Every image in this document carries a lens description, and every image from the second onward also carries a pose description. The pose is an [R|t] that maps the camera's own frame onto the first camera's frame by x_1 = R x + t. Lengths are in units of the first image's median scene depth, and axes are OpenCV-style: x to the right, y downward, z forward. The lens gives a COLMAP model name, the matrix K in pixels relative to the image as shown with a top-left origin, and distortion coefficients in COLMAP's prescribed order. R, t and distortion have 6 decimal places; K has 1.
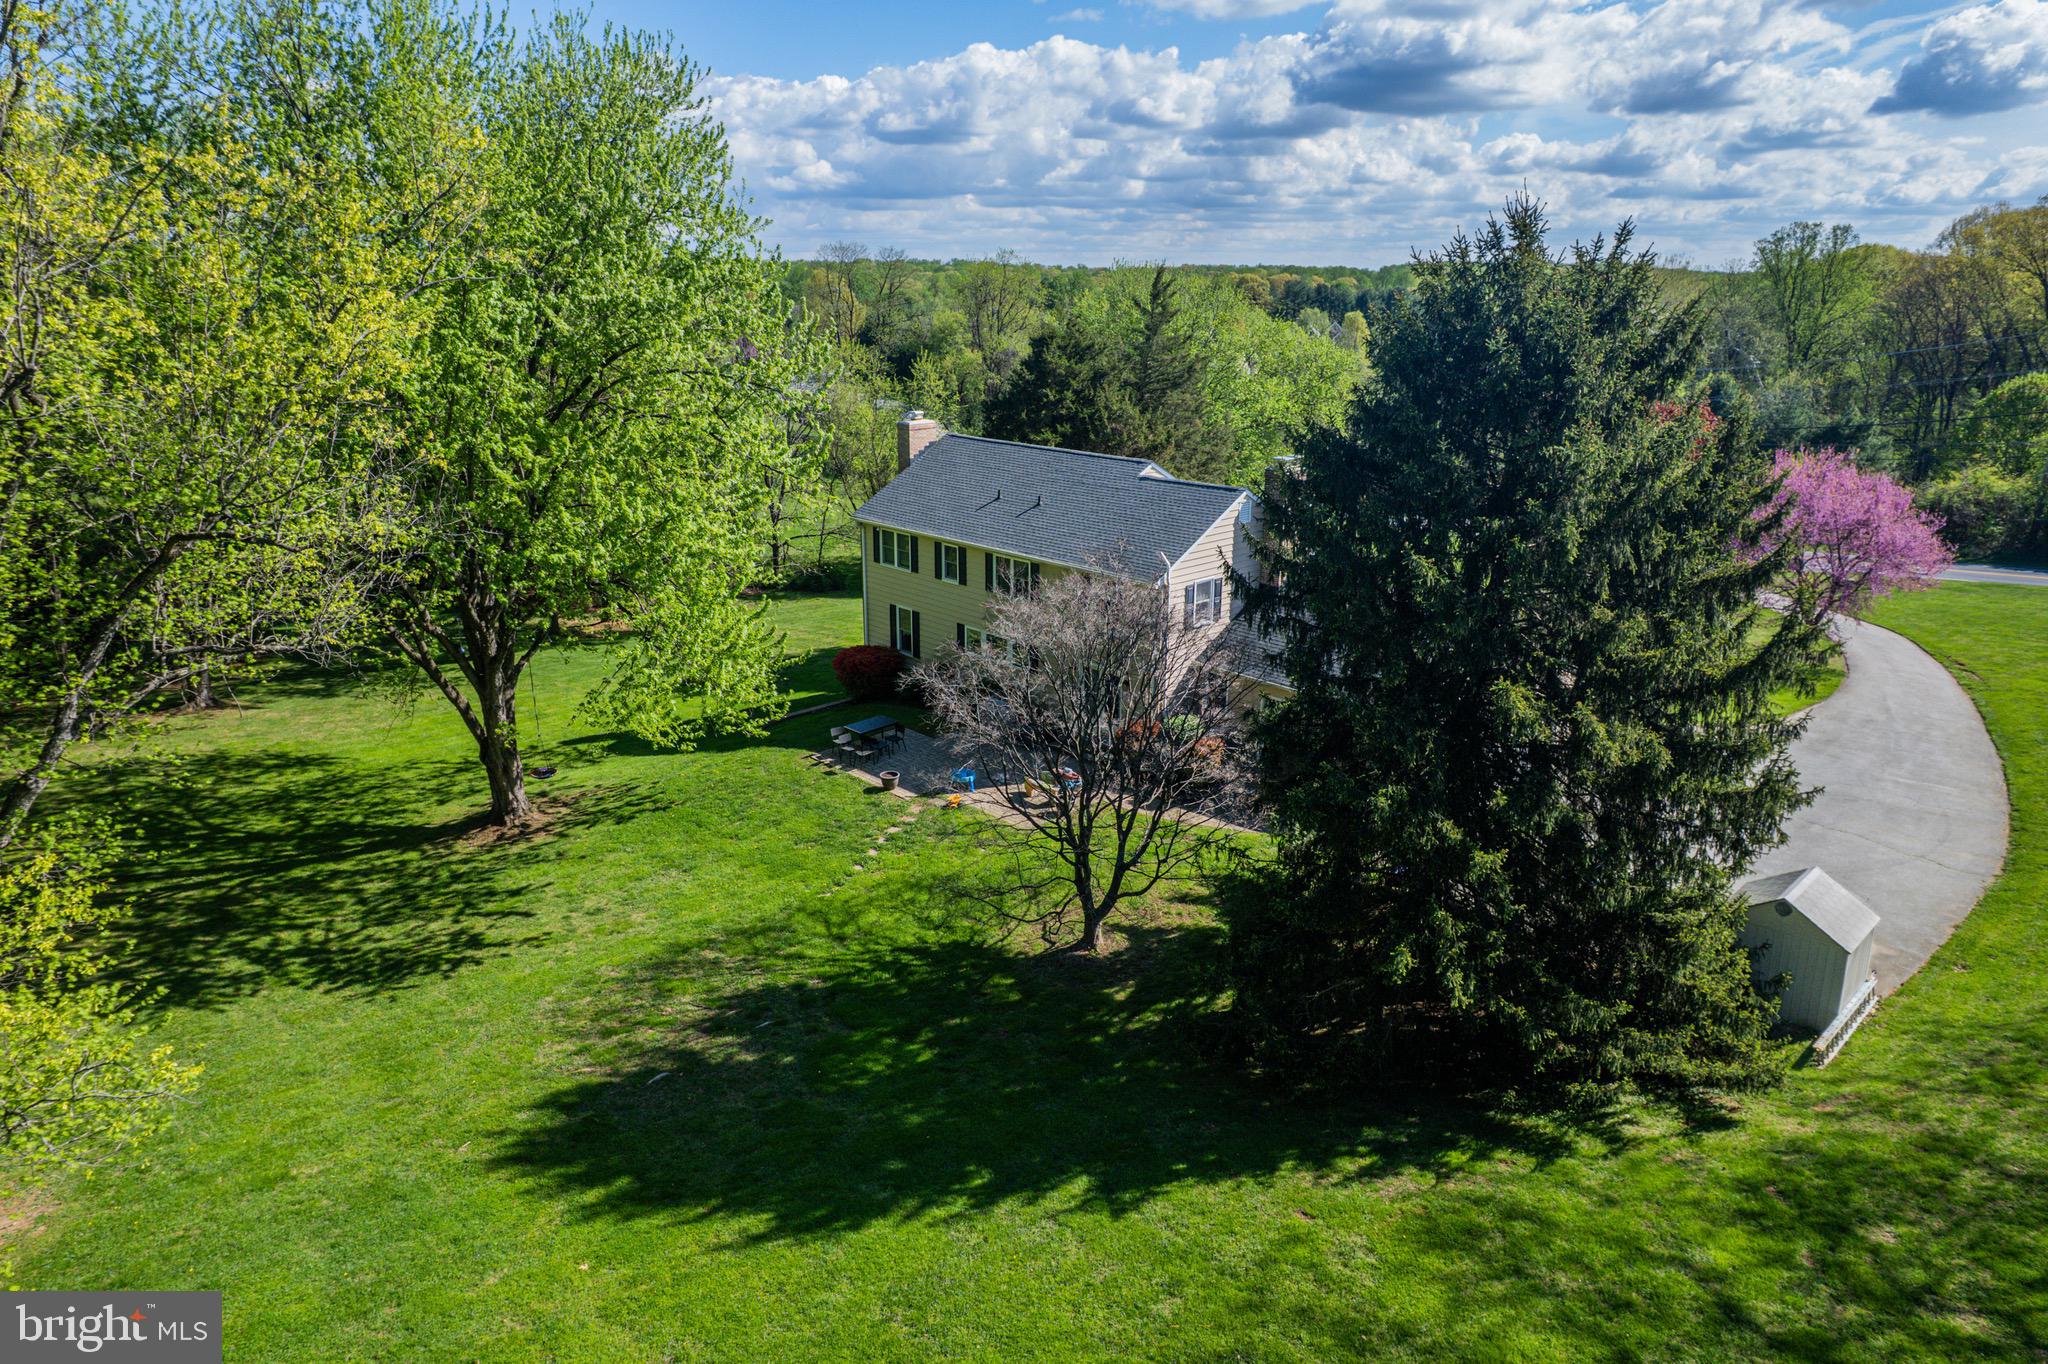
lens RADIAL K [[1311.3, 0, 1014.7], [0, 1311.3, 678.6], [0, 0, 1]] dist [-0.074452, 0.057654]
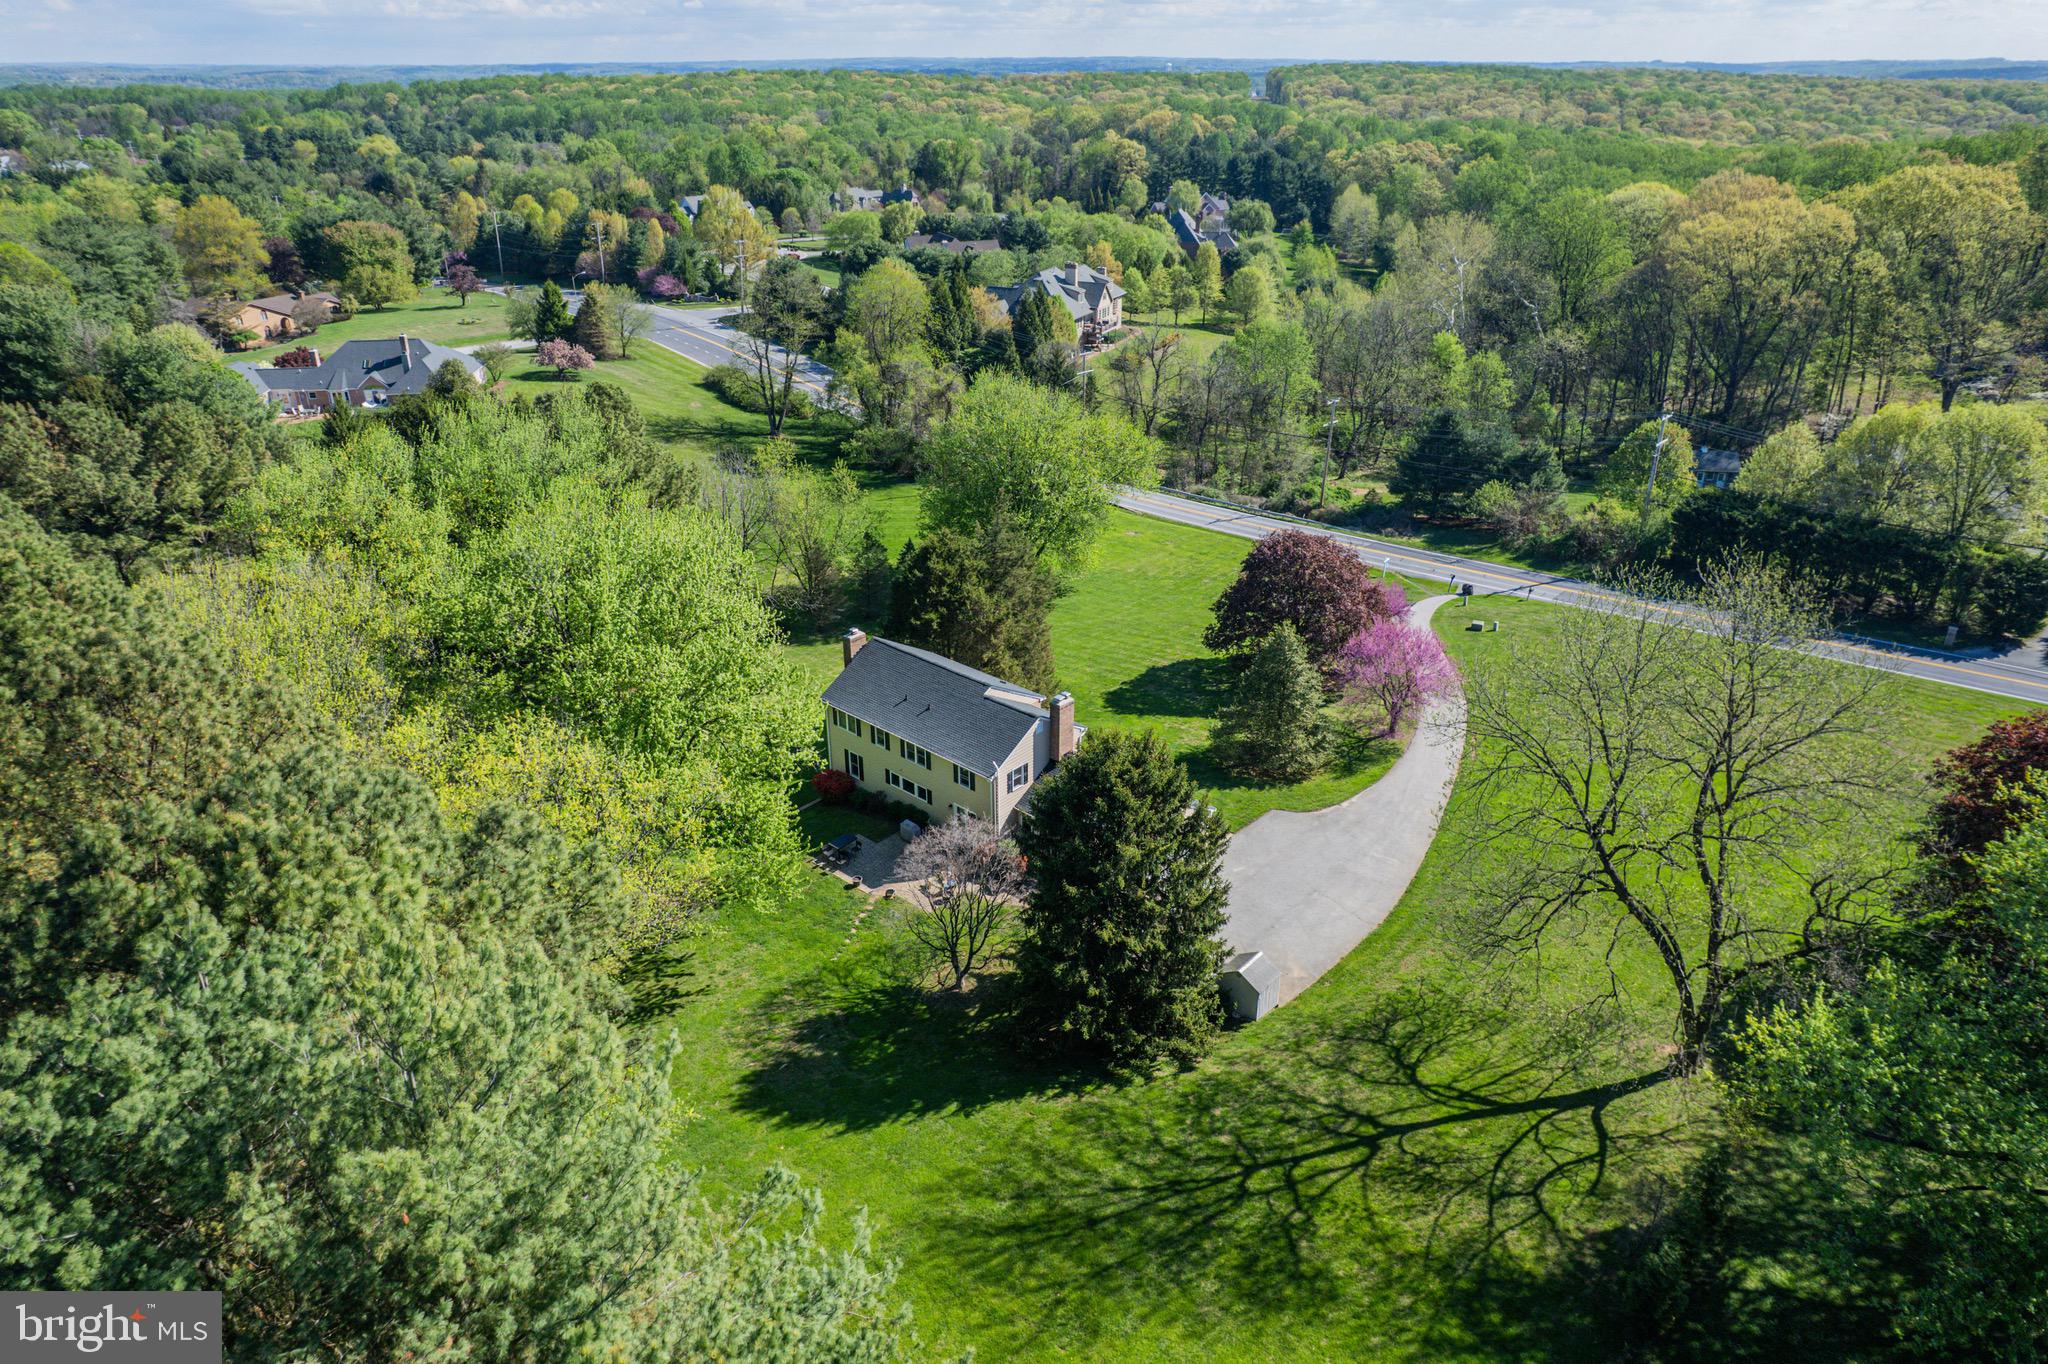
lens RADIAL K [[1311.3, 0, 1014.7], [0, 1311.3, 678.6], [0, 0, 1]] dist [-0.074452, 0.057654]
pose [[0.996489, -0.040424, 0.073315, 0.010799], [0.029282, 0.988682, 0.147139, -0.788852], [-0.078433, -0.144476, 0.986395, -1.396379]]
